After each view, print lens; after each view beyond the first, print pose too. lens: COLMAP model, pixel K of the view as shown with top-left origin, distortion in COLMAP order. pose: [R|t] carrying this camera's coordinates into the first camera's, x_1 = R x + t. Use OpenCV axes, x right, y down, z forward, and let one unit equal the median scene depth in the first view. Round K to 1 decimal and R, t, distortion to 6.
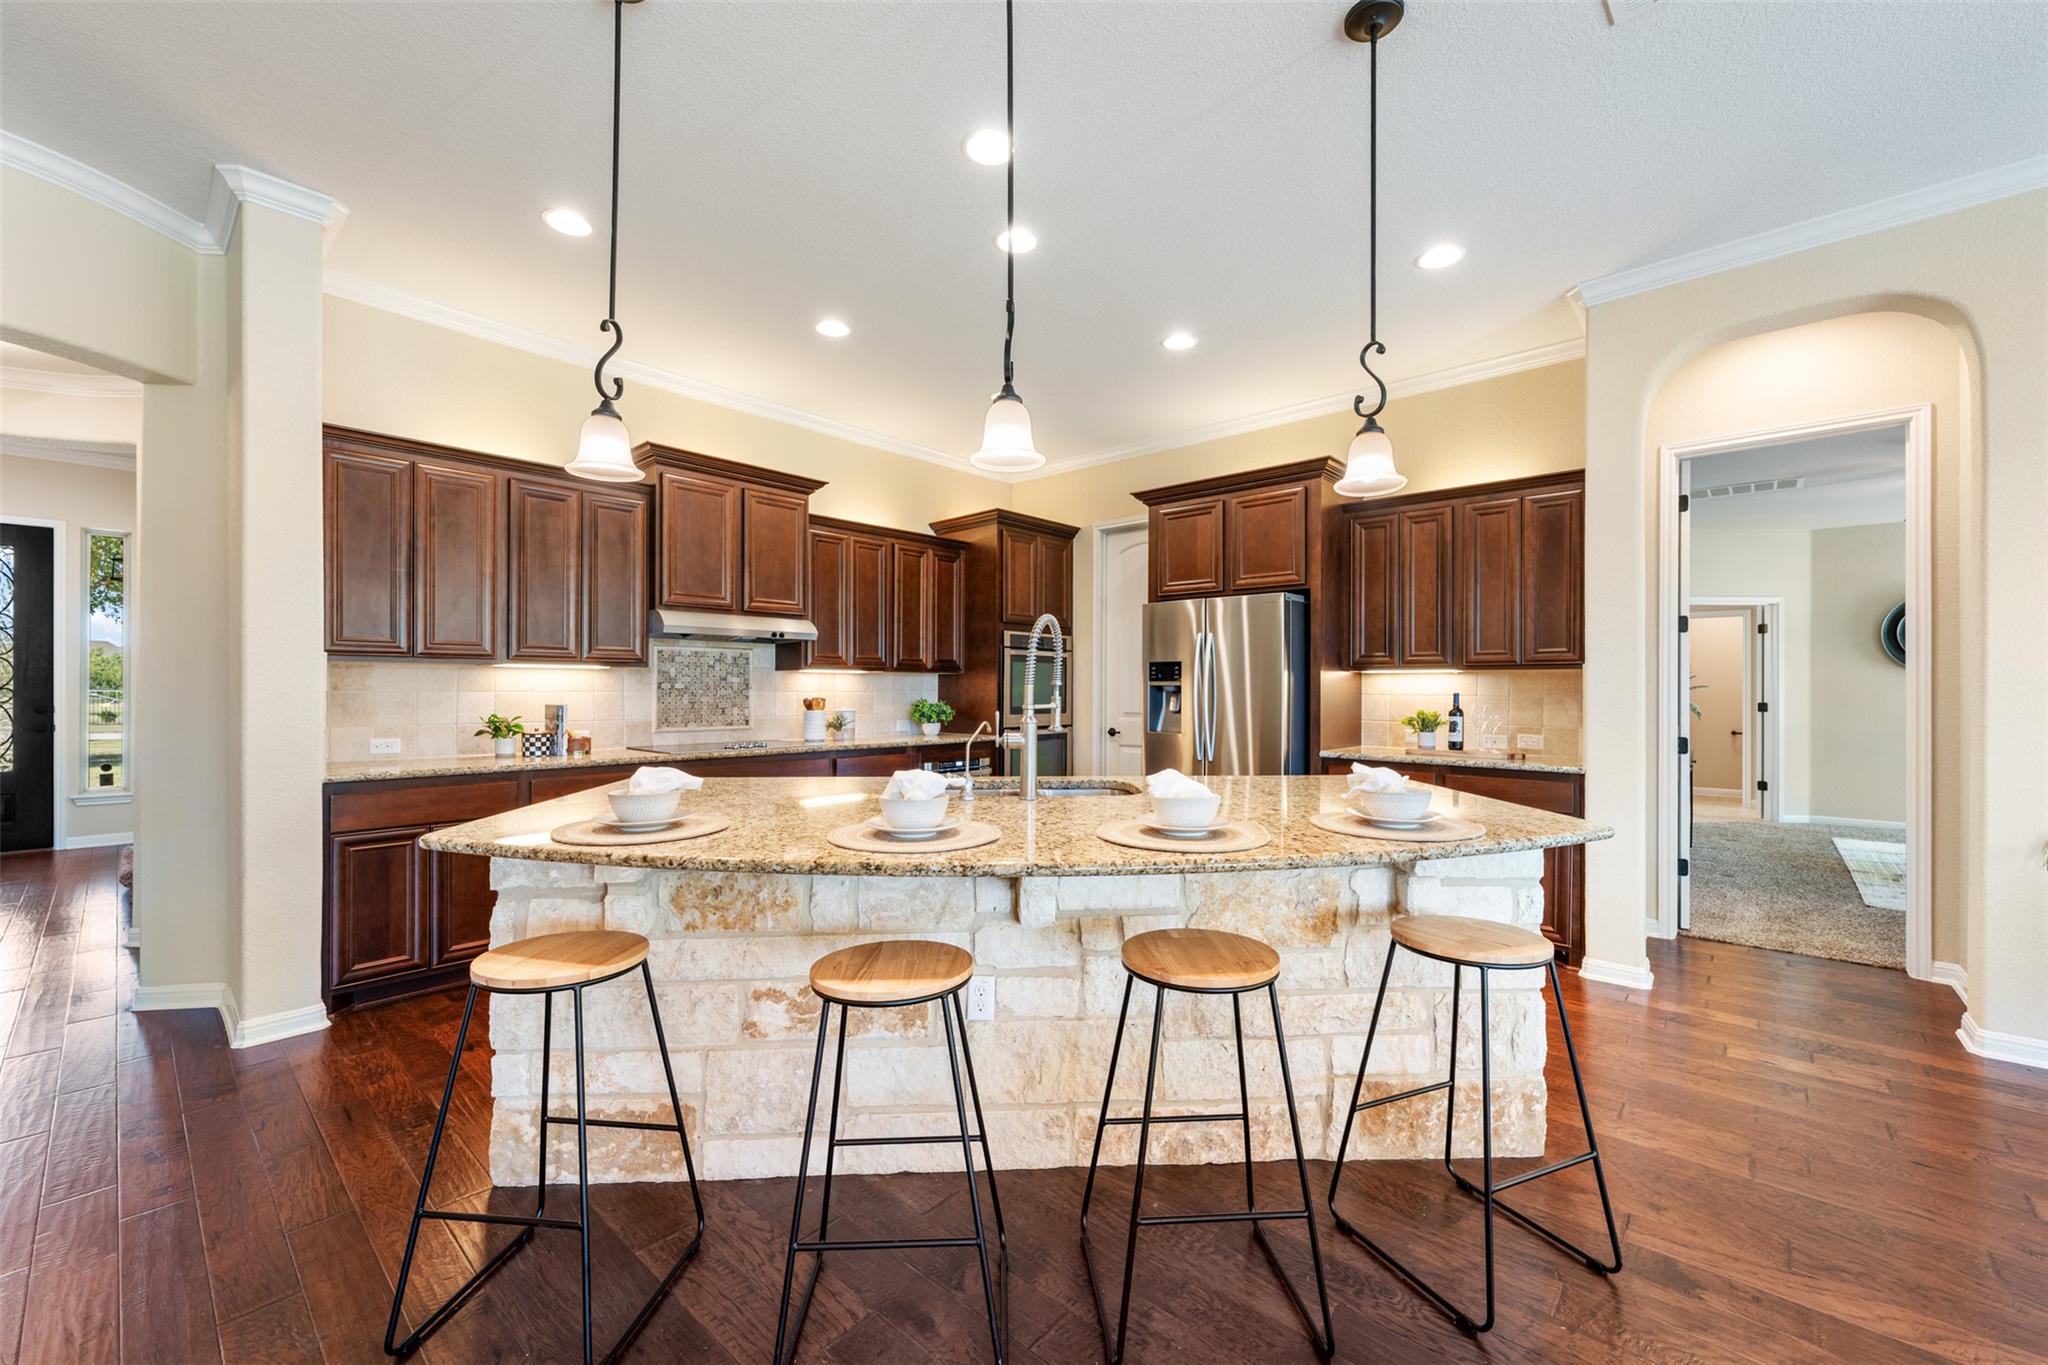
lens RADIAL K [[816.9, 0, 1022.1], [0, 816.9, 685.6], [0, 0, 1]] dist [-0.003616, 0.000445]
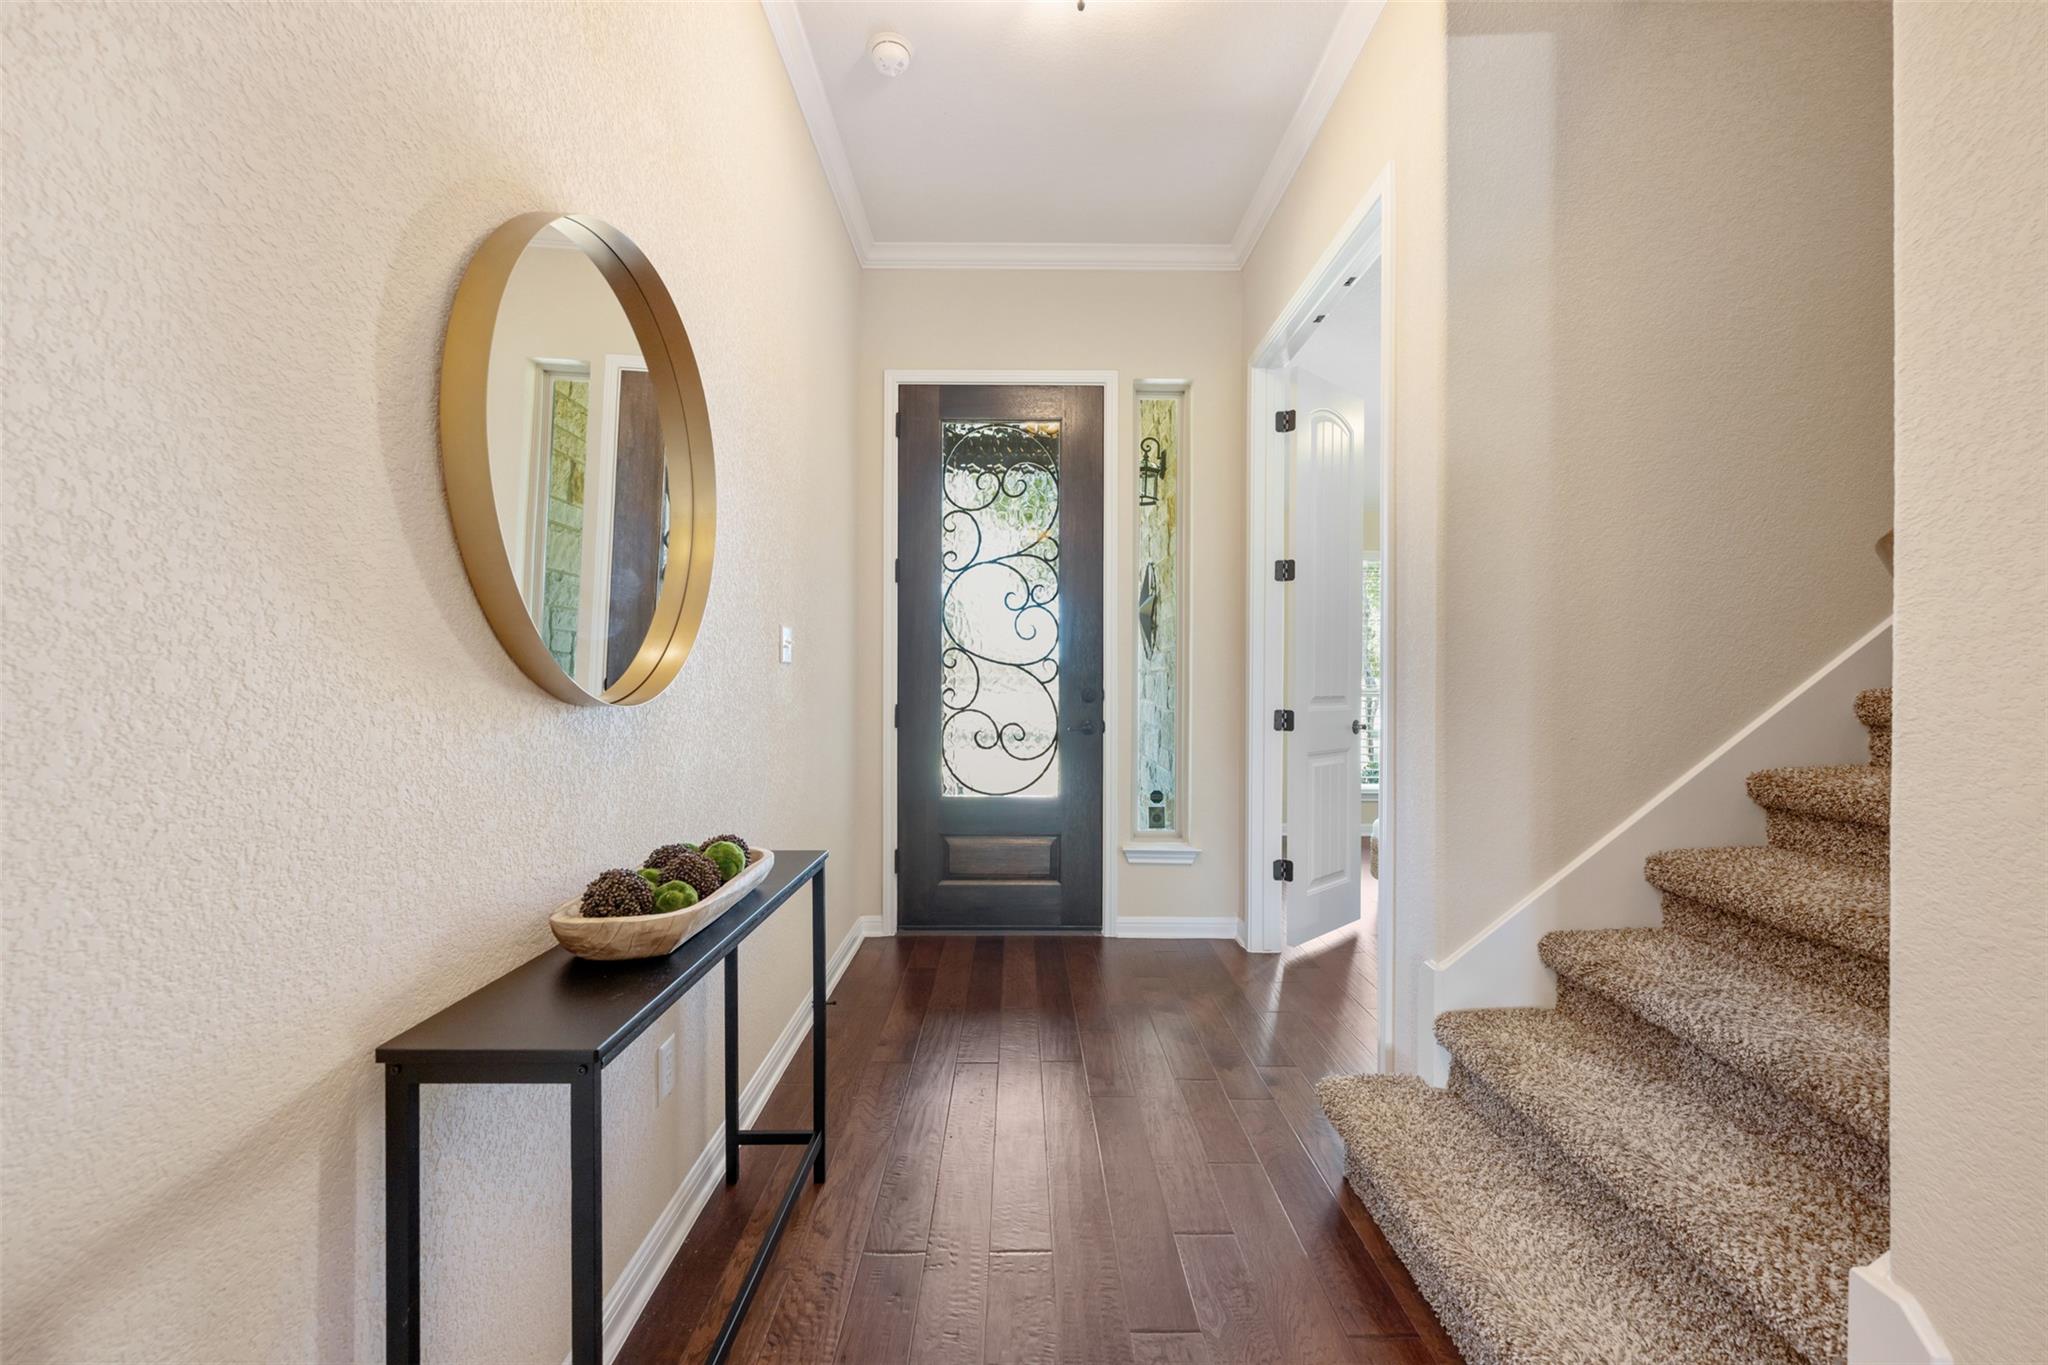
lens RADIAL K [[816.9, 0, 1023.5], [0, 816.9, 677.6], [0, 0, 1]] dist [-0.003616, 0.000445]
pose [[0.672828, 0.002104, -0.739796, -1.090176], [-0.001614, 0.999998, 0.001377, 0.022425], [0.739797, 0.000267, 0.672830, 0.772739]]
